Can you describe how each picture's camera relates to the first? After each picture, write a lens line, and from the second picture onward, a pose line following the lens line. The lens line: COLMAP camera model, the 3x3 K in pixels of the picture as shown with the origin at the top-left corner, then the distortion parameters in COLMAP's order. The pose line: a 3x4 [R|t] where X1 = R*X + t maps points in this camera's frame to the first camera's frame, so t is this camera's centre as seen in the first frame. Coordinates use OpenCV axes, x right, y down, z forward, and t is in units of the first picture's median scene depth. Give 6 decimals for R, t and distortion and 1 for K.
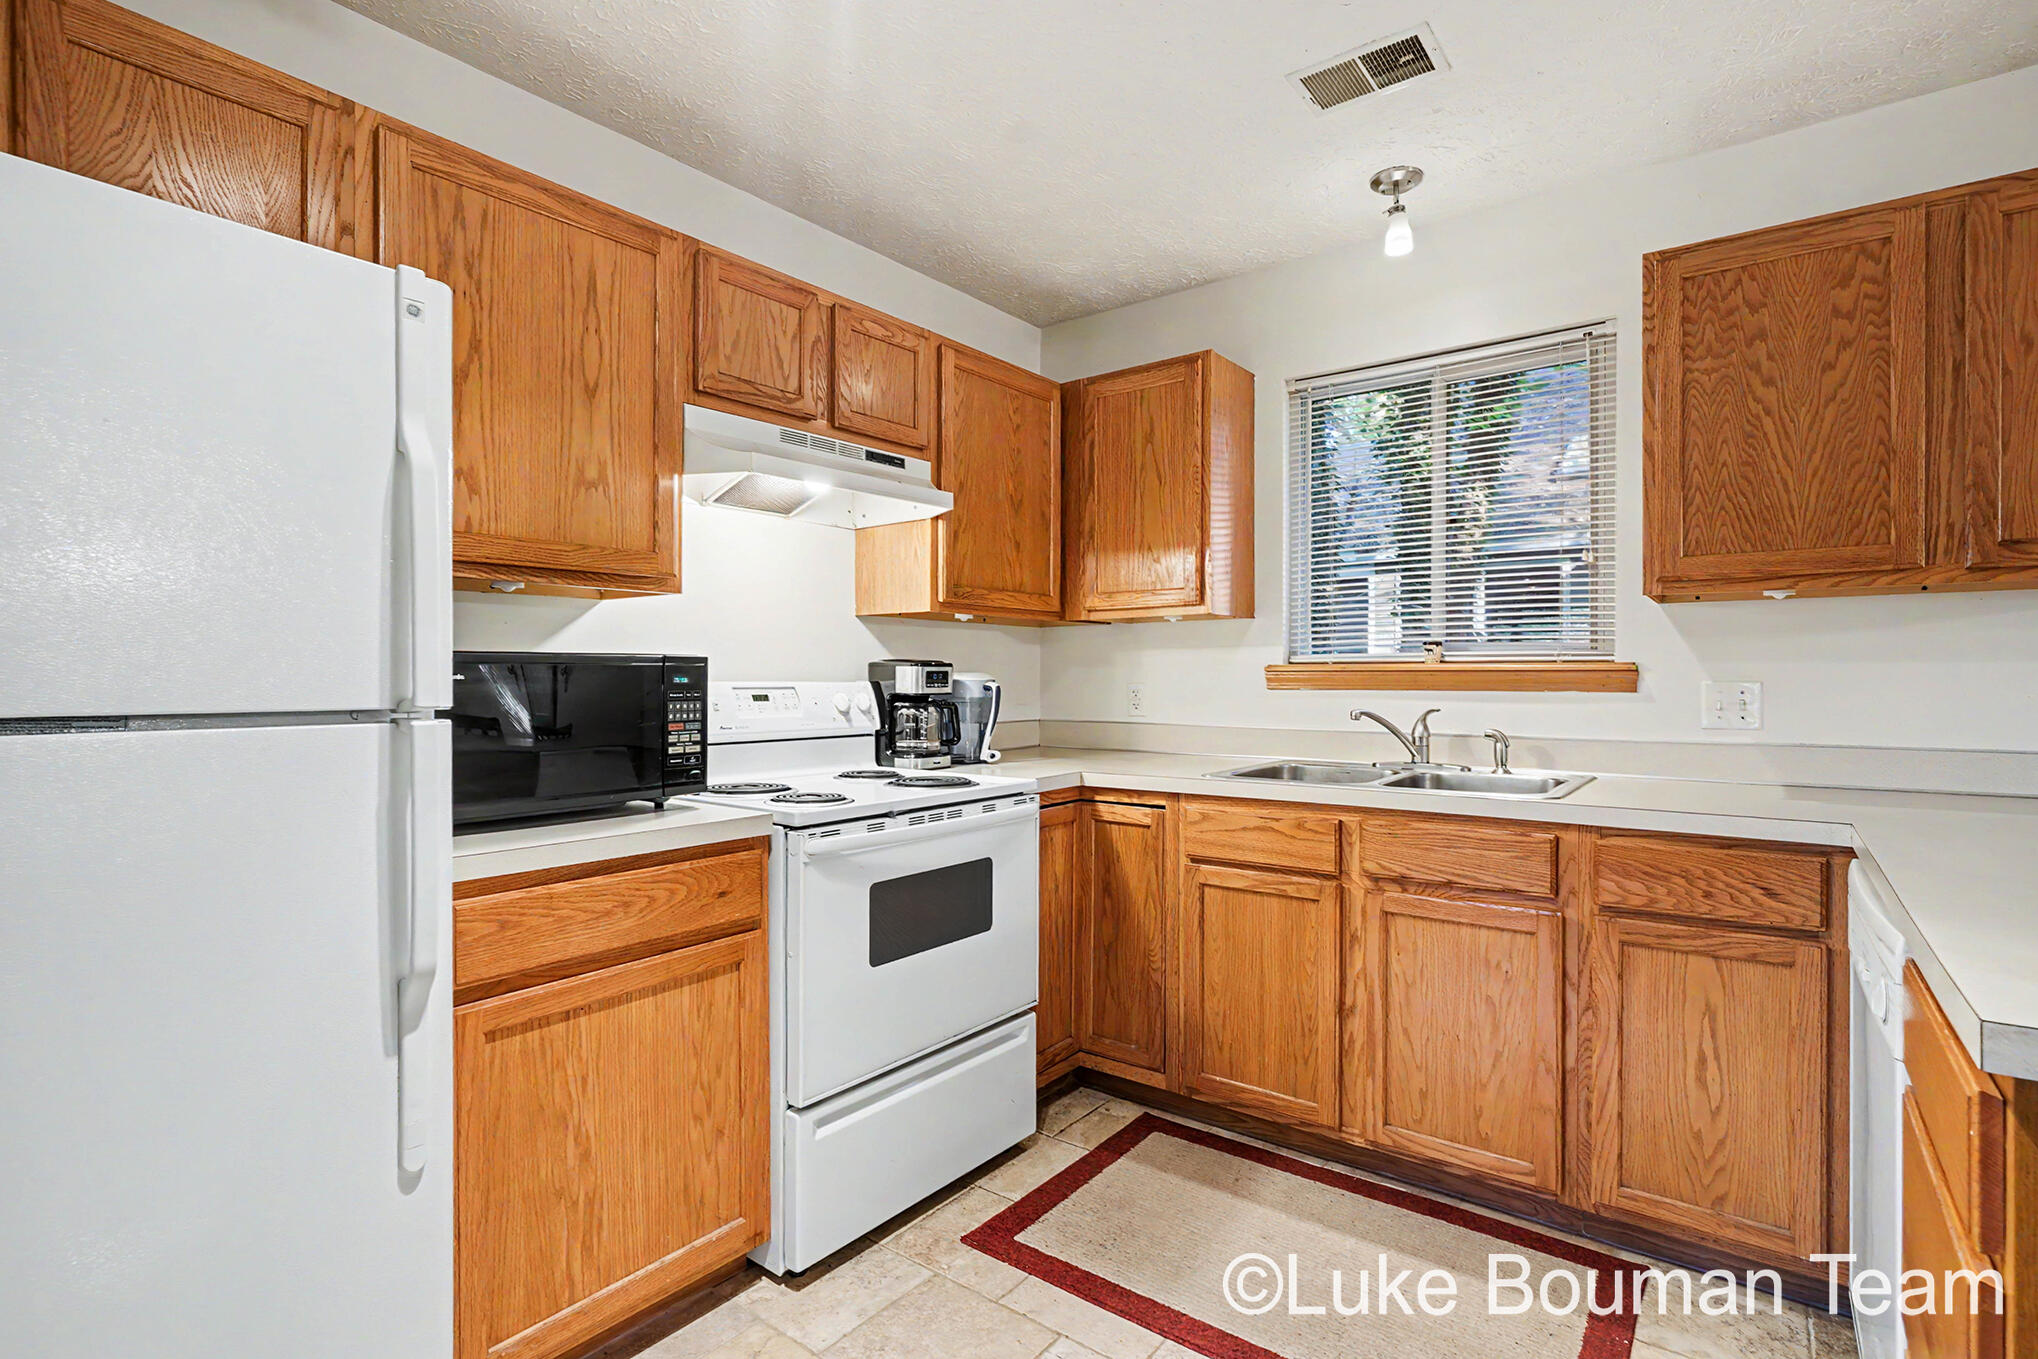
lens RADIAL K [[982.0, 0, 1015.7], [0, 982.0, 682.3], [0, 0, 1]] dist [-0.001251, -0.000113]
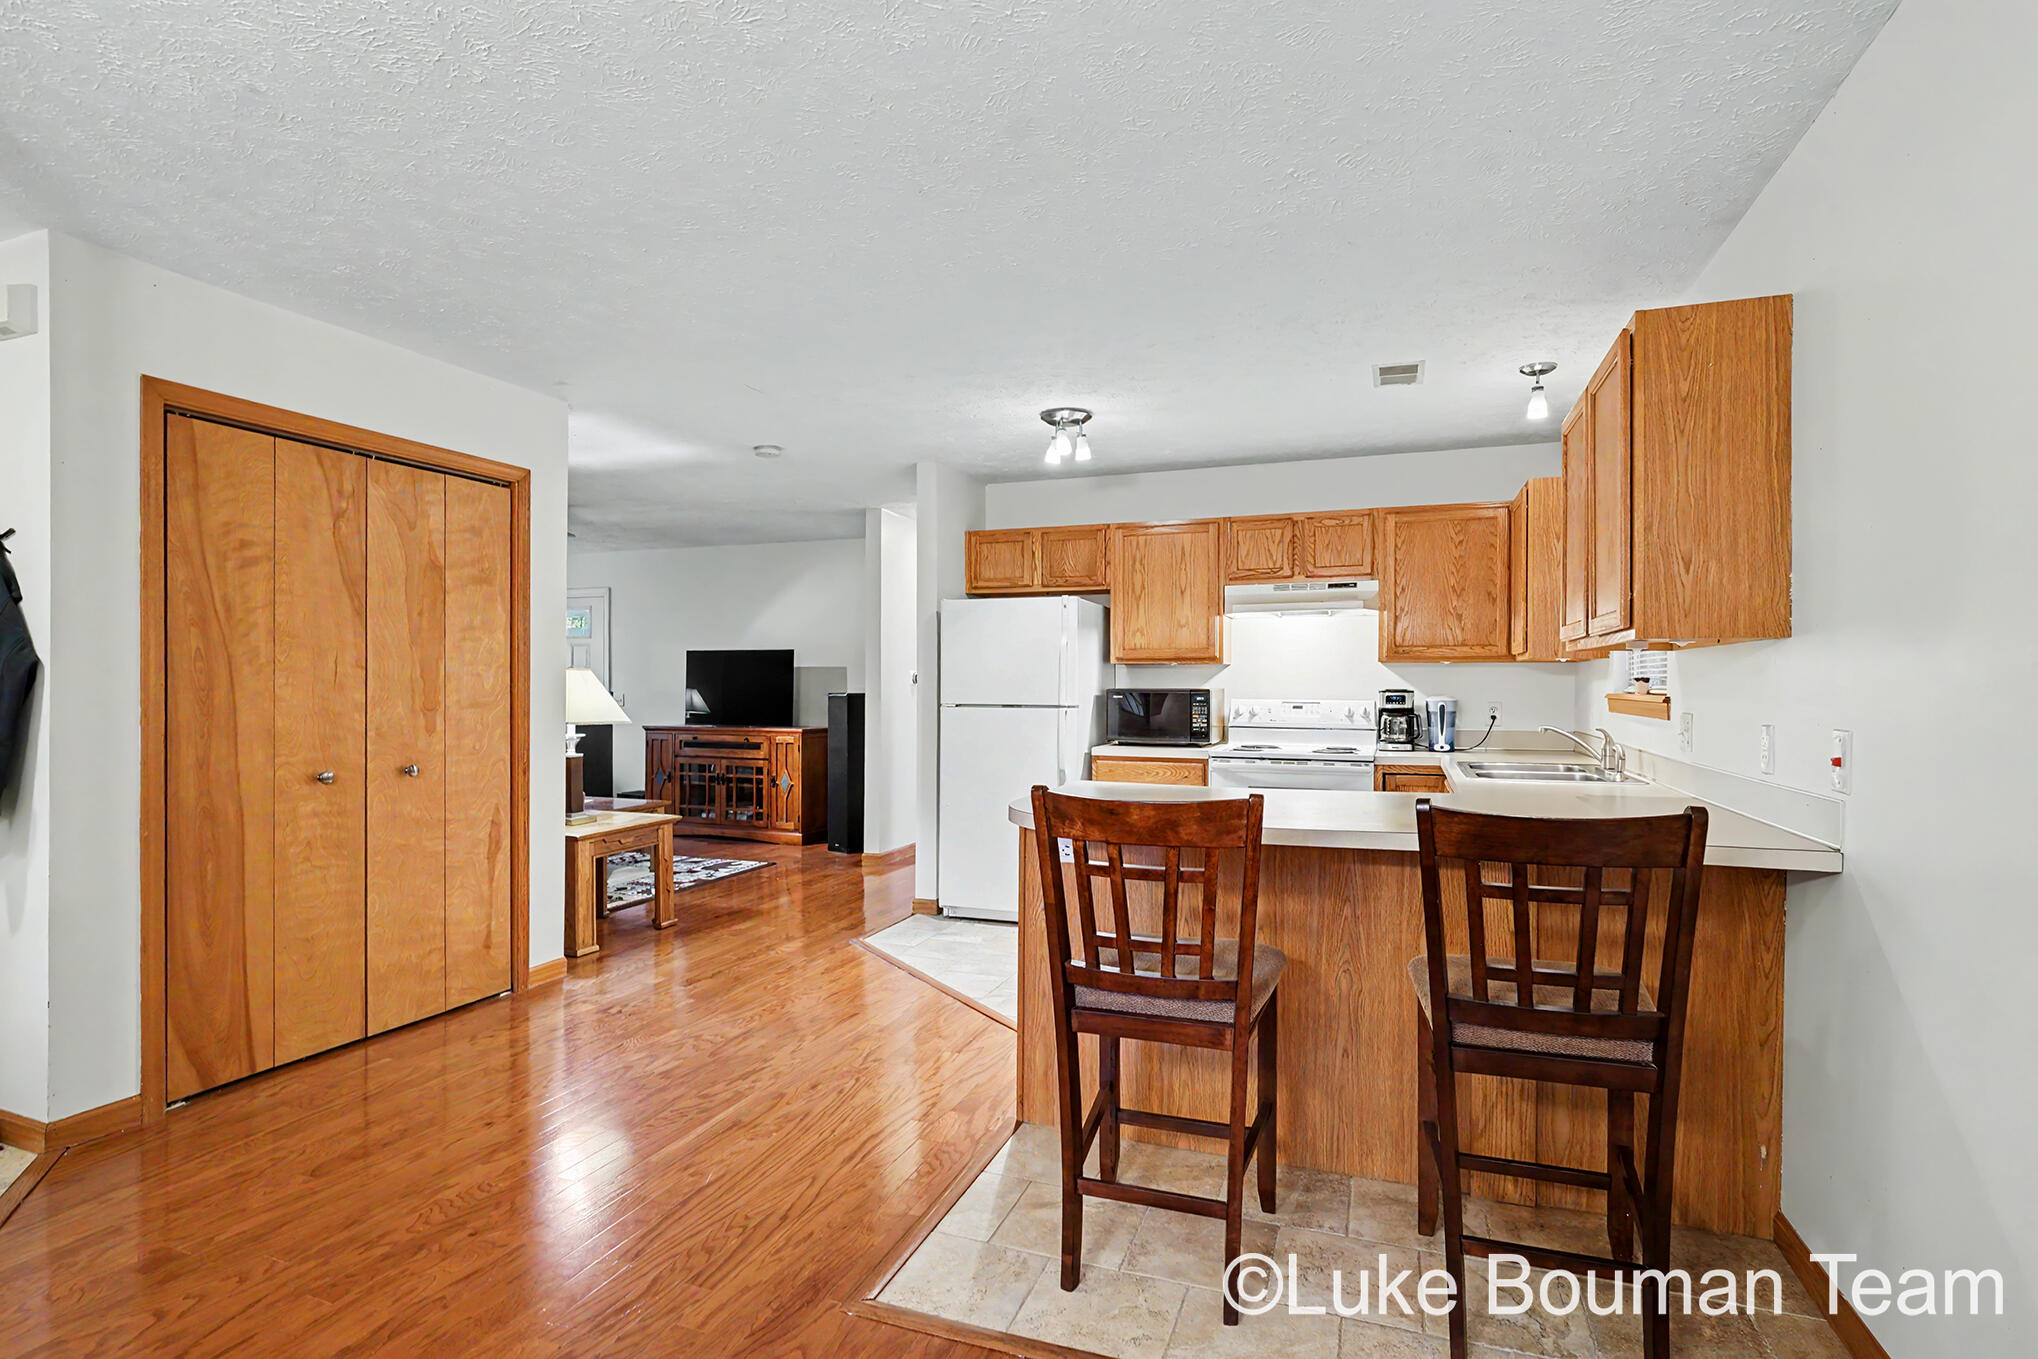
lens RADIAL K [[1004.8, 0, 1009.8], [0, 1004.8, 689.2], [0, 0, 1]] dist [-0.000105, 0.000024]
pose [[0.280228, 0.008818, -0.959893, 1.755862], [-0.008405, 0.999942, 0.006732, -0.034338], [0.959897, 0.006181, 0.280286, -0.198313]]
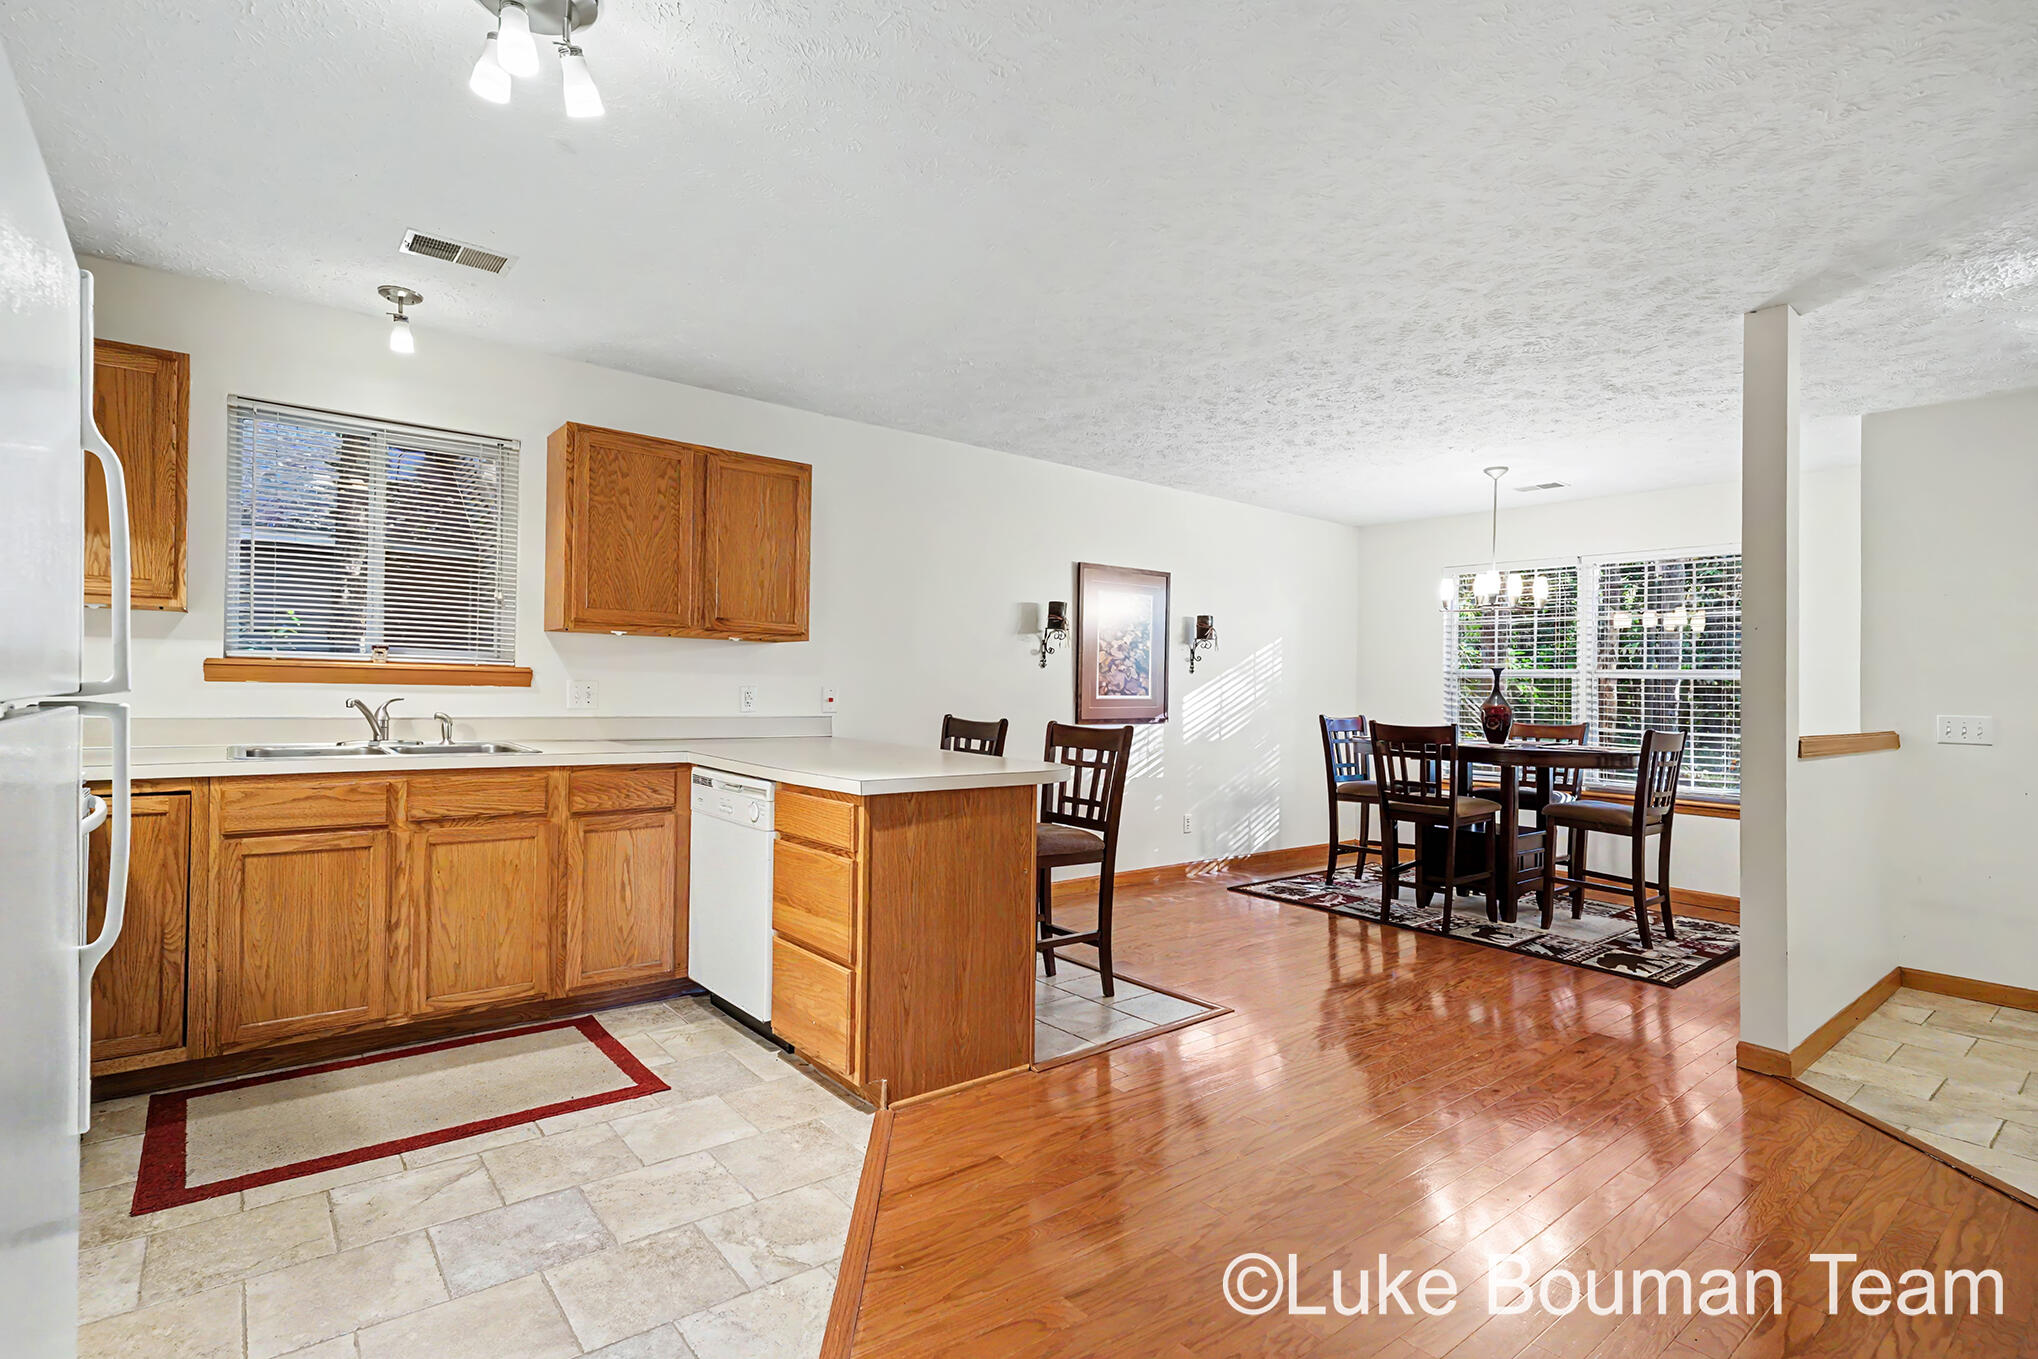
lens RADIAL K [[991.8, 0, 1020.4], [0, 991.8, 688.9], [0, 0, 1]] dist [0.000417, 0.000115]
pose [[0.229059, 0.008023, 0.973379, -0.767558], [-0.015157, 0.999874, -0.004675, 0.009110], [-0.973295, -0.013683, 0.229152, -0.121633]]
